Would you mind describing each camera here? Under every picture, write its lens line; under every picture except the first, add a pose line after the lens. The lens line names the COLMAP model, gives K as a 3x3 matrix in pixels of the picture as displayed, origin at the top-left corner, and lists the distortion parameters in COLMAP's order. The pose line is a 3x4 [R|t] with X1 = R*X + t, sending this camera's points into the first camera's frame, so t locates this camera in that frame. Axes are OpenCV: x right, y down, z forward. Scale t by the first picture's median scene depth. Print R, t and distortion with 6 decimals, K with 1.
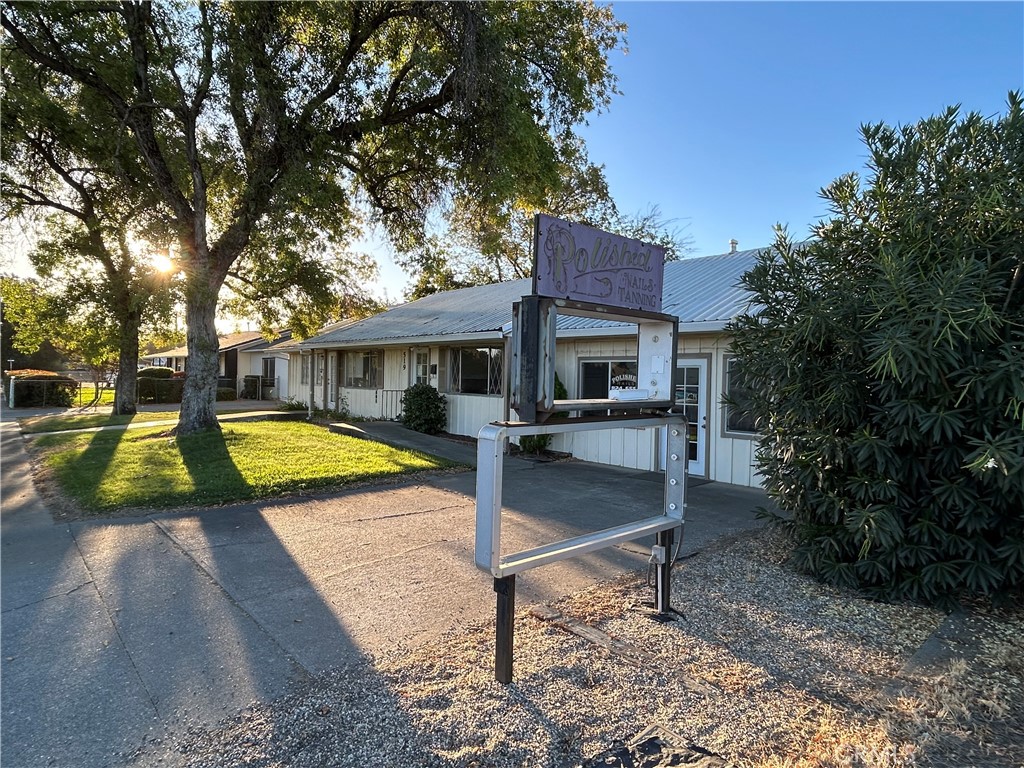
lens RADIAL K [[579.1, 0, 512.7], [0, 579.1, 376.1], [0, 0, 1]] dist [-0.000898, -0.000824]
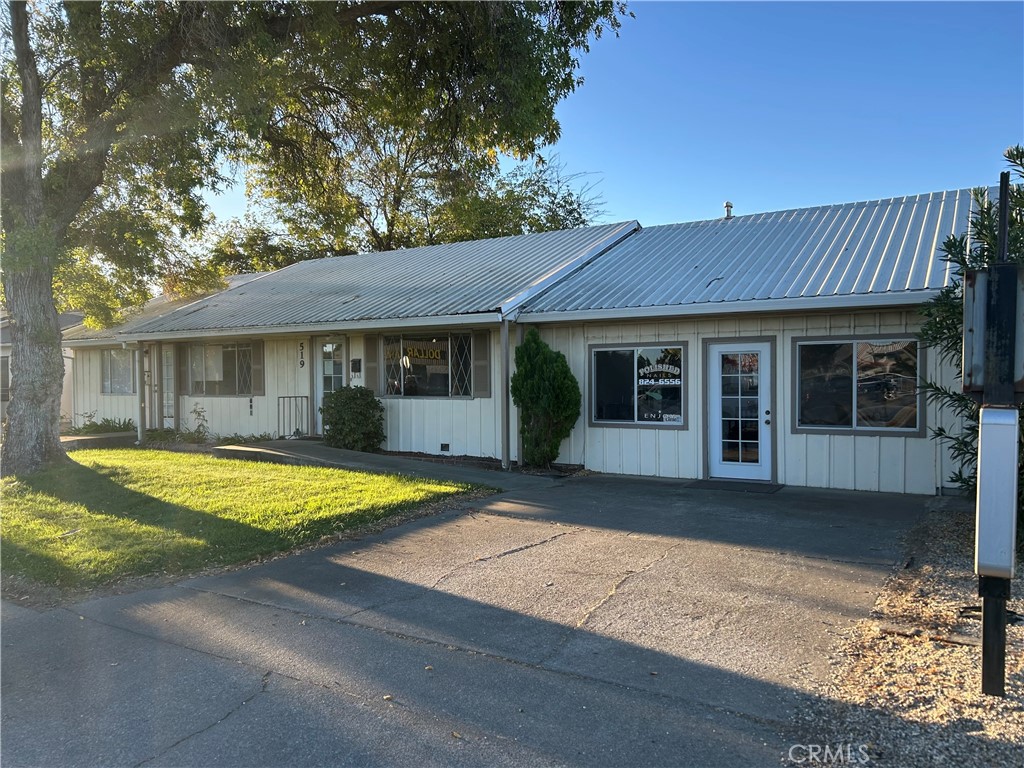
lens RADIAL K [[759.6, 0, 517.7], [0, 759.6, 385.2], [0, 0, 1]] dist [0.052360, -0.057817]
pose [[0.961879, -0.031410, 0.271664, -0.462824], [0.027568, 0.999459, 0.017947, 0.003299], [-0.272081, -0.009773, 0.962225, 0.027795]]
